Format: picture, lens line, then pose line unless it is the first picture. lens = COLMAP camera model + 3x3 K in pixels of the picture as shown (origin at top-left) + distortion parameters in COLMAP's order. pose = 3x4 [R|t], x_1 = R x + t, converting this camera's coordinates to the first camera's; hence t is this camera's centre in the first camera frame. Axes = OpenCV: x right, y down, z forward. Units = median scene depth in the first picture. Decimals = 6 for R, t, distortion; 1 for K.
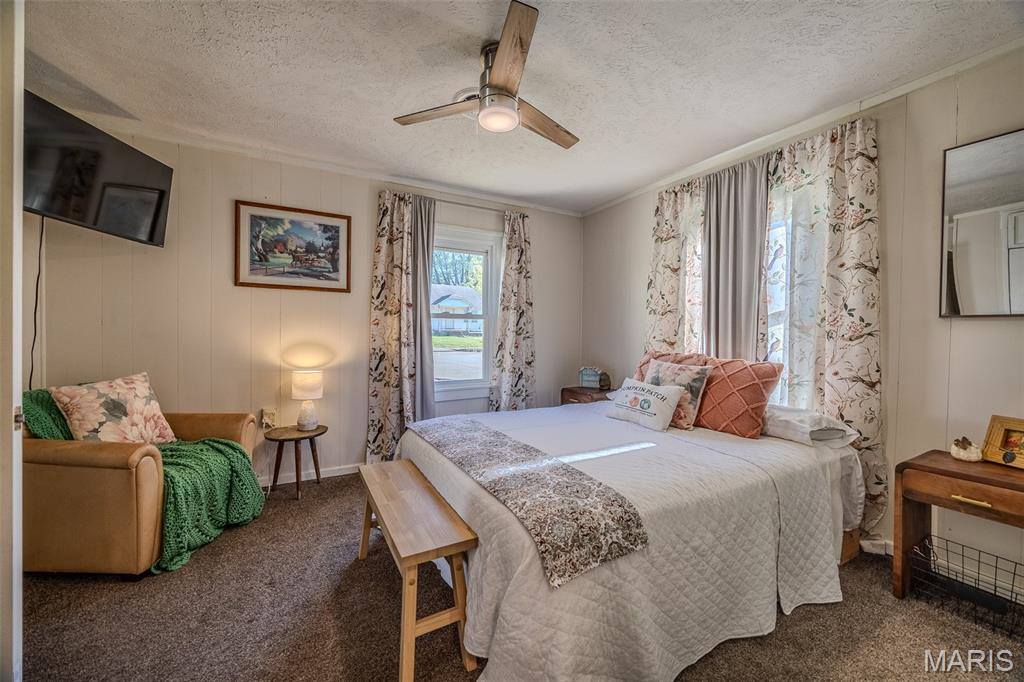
lens RADIAL K [[390.4, 0, 508.7], [0, 390.4, 340.3], [0, 0, 1]] dist [0.000206, -0.000666]
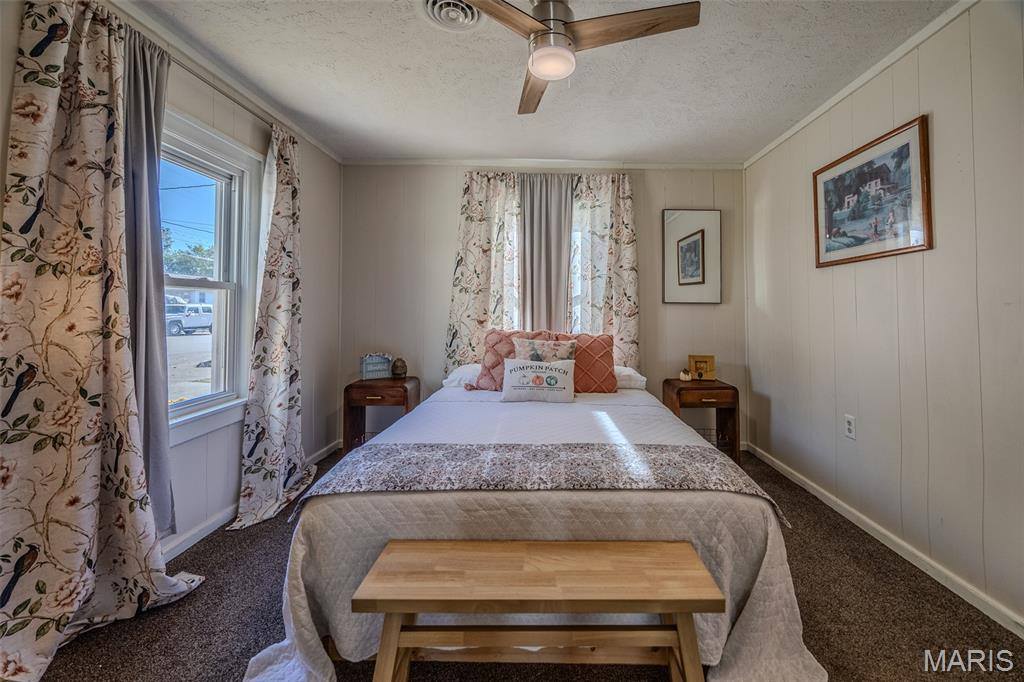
lens RADIAL K [[411.4, 0, 545.3], [0, 411.4, 301.8], [0, 0, 1]] dist [-0.000640, -0.000063]
pose [[0.479116, 0.010778, 0.877686, -0.452913], [0.014862, 0.999682, -0.020389, -0.019576], [-0.877626, 0.022813, 0.478803, 0.335972]]
